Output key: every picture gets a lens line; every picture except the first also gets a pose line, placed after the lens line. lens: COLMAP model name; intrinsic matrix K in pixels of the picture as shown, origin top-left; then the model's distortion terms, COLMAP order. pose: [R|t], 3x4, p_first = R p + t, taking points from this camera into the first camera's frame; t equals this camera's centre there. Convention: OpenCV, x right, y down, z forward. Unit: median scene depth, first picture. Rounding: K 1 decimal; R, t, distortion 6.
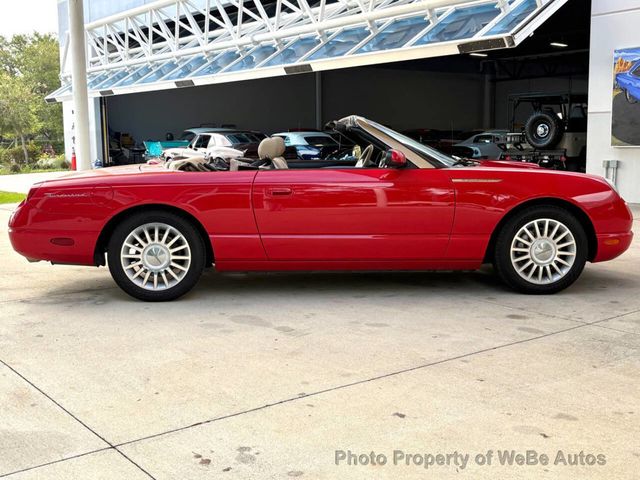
lens RADIAL K [[777.8, 0, 320.0], [0, 777.8, 240.0], [0, 0, 1]] dist [0.003712, -0.005390]
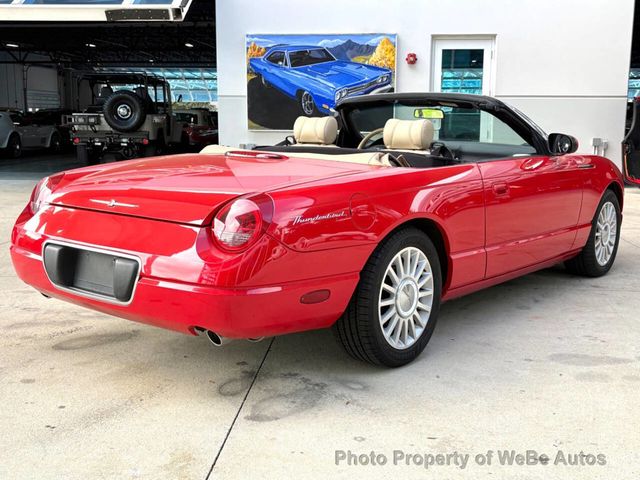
lens RADIAL K [[760.1, 0, 320.0], [0, 760.1, 240.0], [0, 0, 1]] dist [0.002045, -0.018928]
pose [[0.677811, -0.096217, 0.728913, -0.690019], [0.076506, 0.995248, 0.060232, -0.067715], [-0.731245, 0.014940, 0.681951, 0.583767]]
